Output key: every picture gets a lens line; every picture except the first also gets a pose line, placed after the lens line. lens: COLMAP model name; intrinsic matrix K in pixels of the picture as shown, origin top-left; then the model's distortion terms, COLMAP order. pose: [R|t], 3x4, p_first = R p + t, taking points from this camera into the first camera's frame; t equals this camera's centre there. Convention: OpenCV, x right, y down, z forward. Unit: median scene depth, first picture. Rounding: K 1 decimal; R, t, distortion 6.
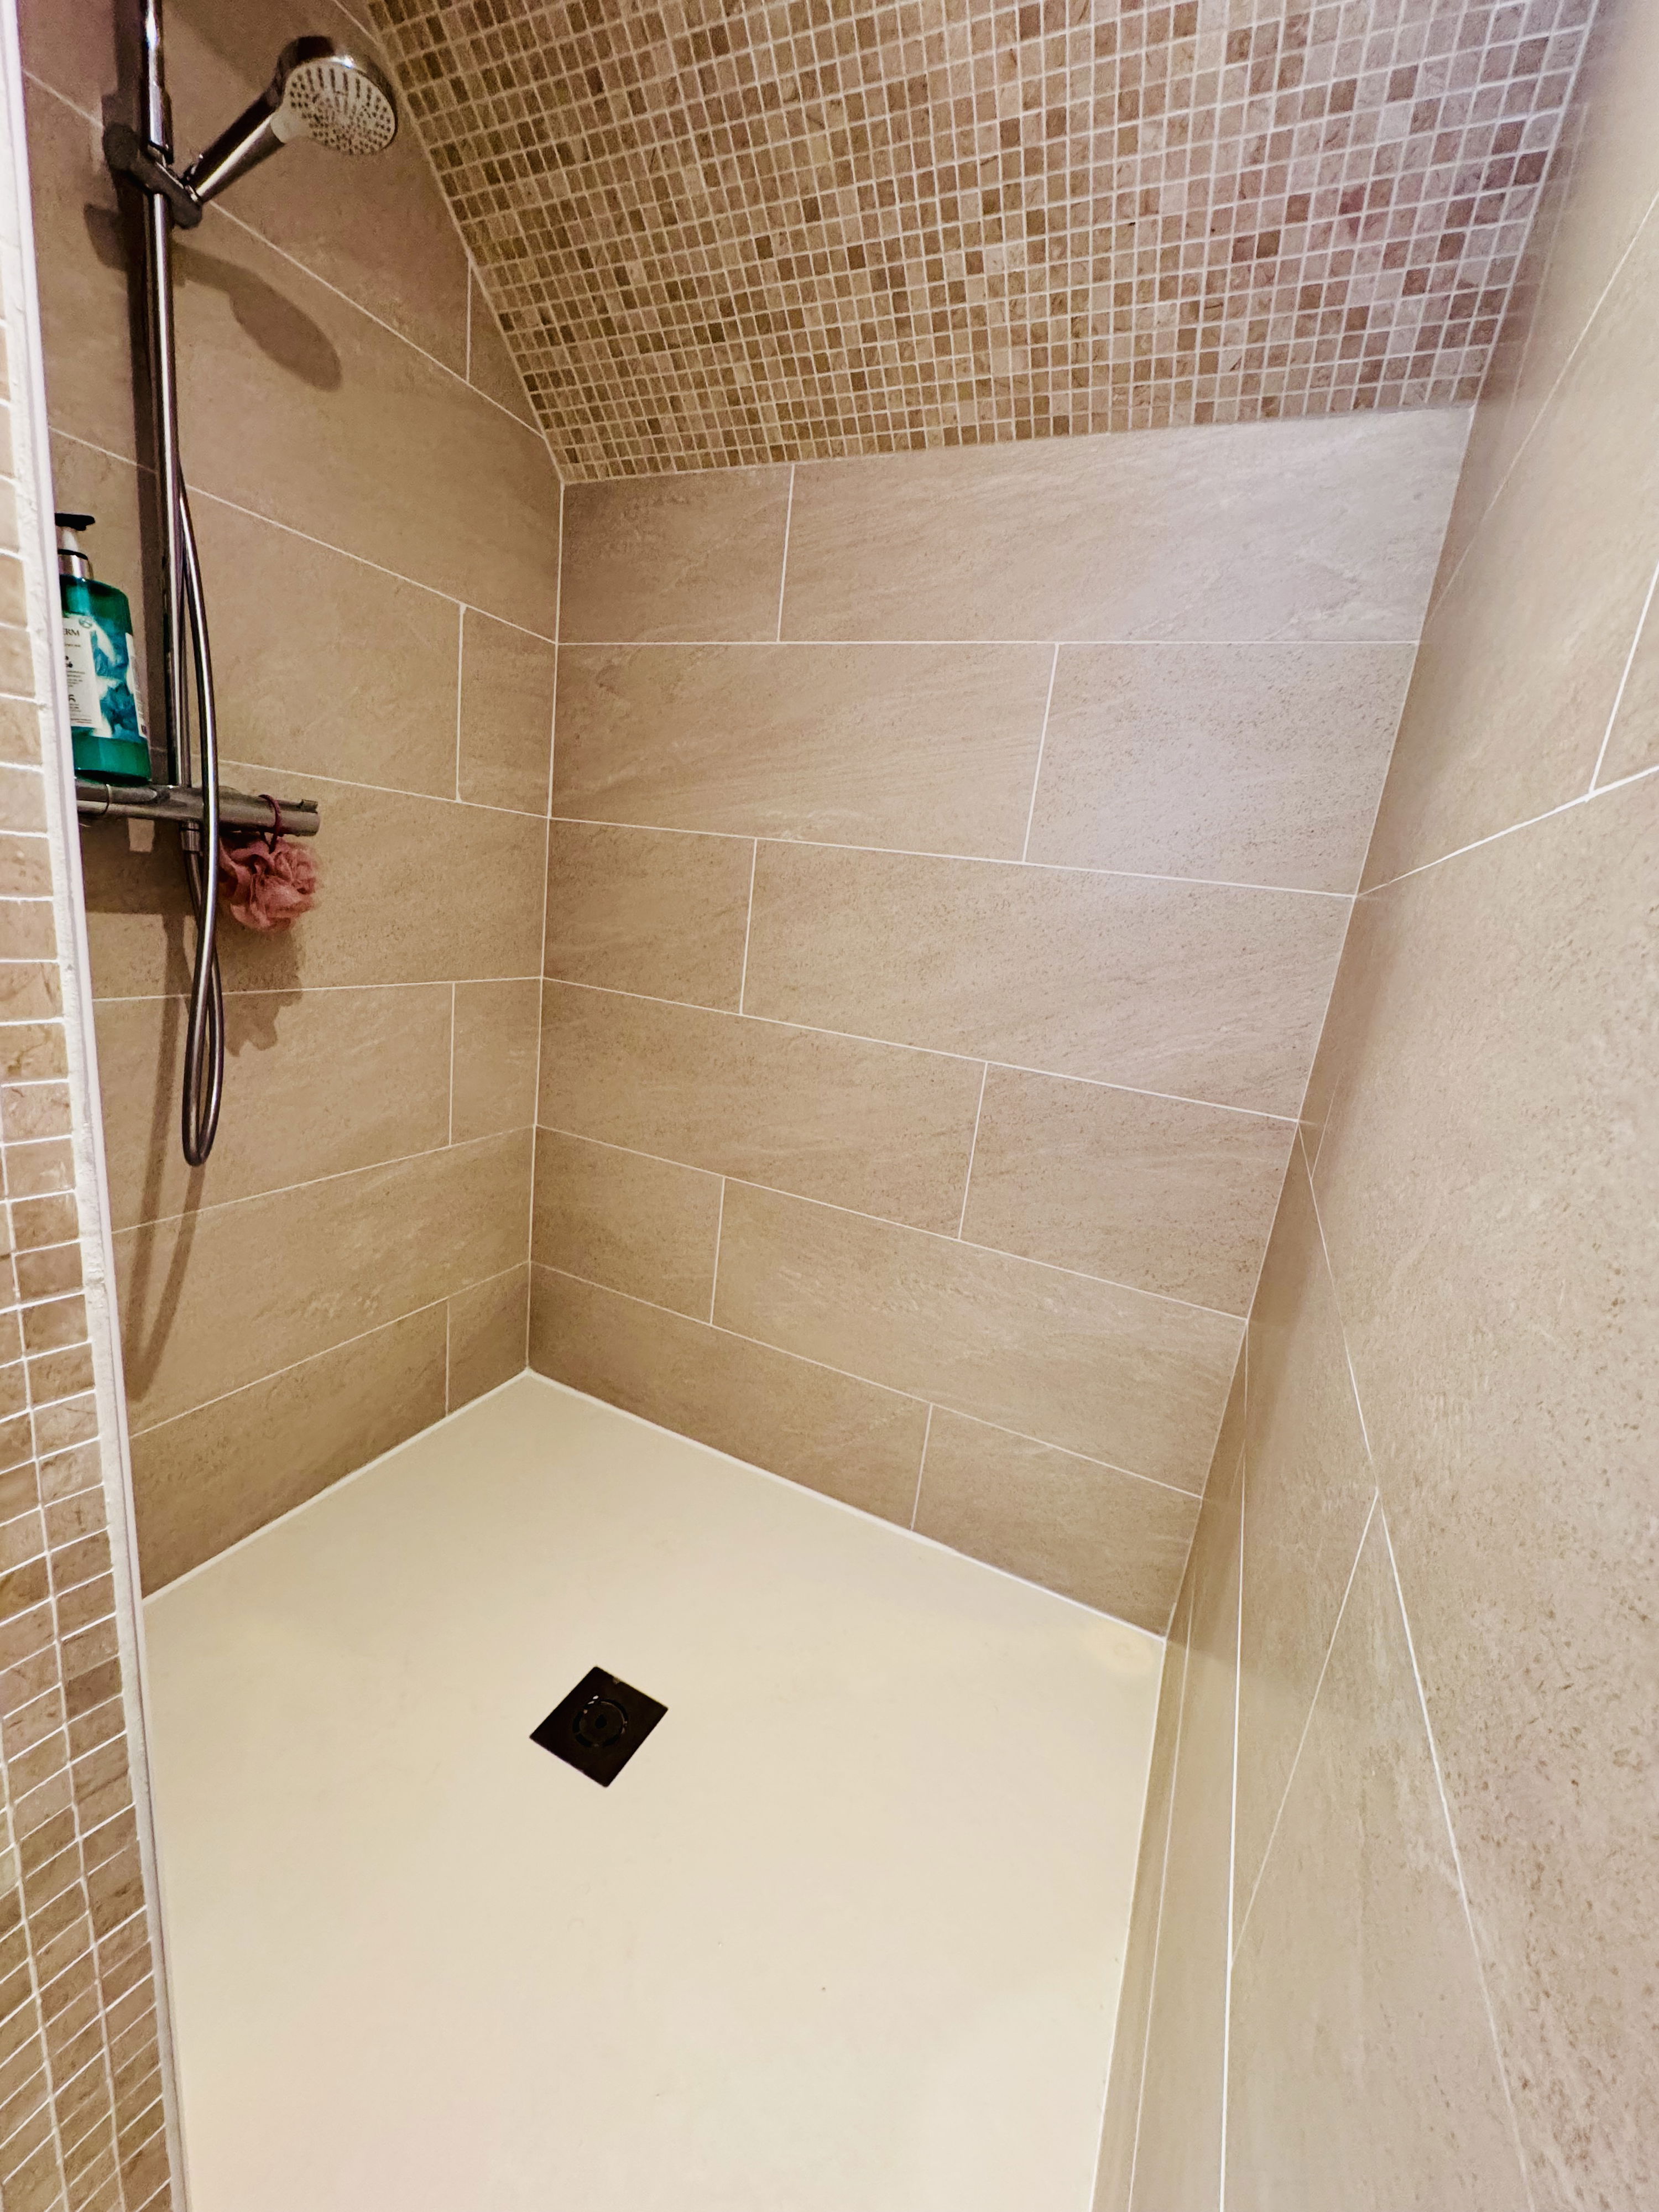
lens RADIAL K [[876.5, 0, 832.4], [0, 876.5, 1106.9], [0, 0, 1]] dist [-0.005043, 0.000728]
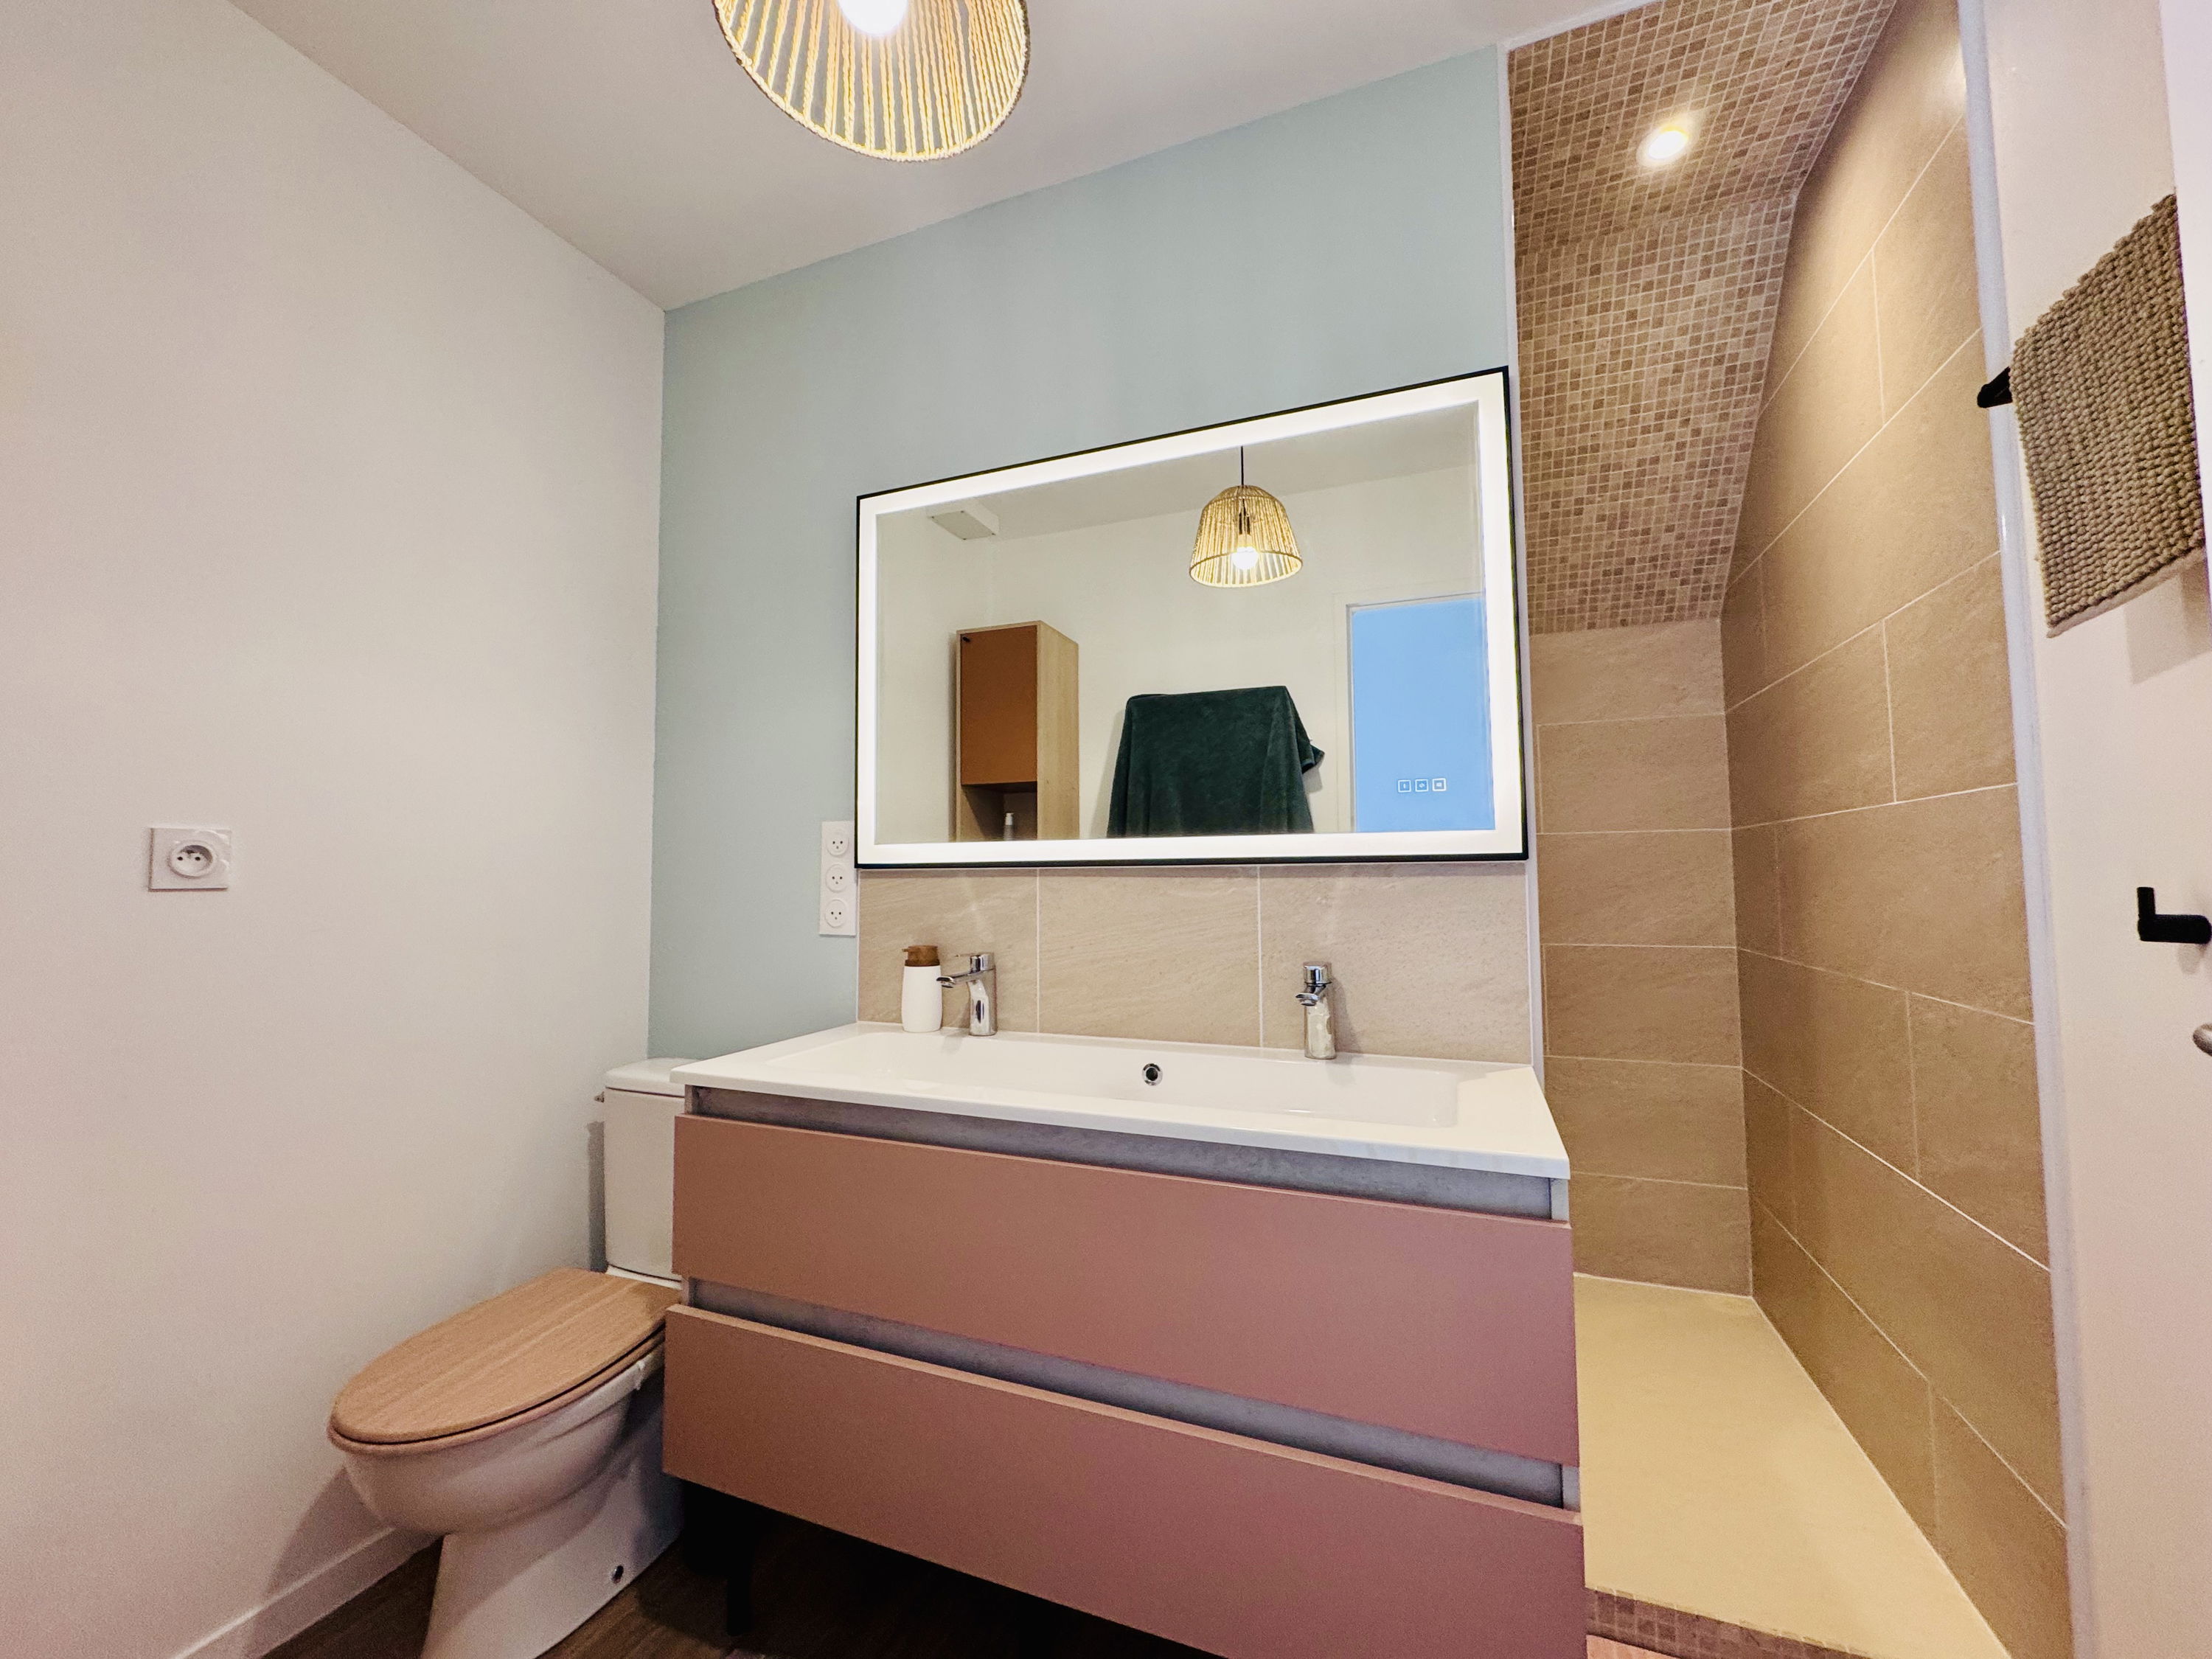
lens RADIAL K [[876.5, 0, 1100.9], [0, 876.5, 826.9], [0, 0, 1]] dist [-0.005043, 0.000728]
pose [[0.989263, -0.121772, 0.080806, -1.102845], [0.139960, 0.948544, -0.284035, 0.134273], [-0.042060, 0.292295, 0.955403, -0.950078]]
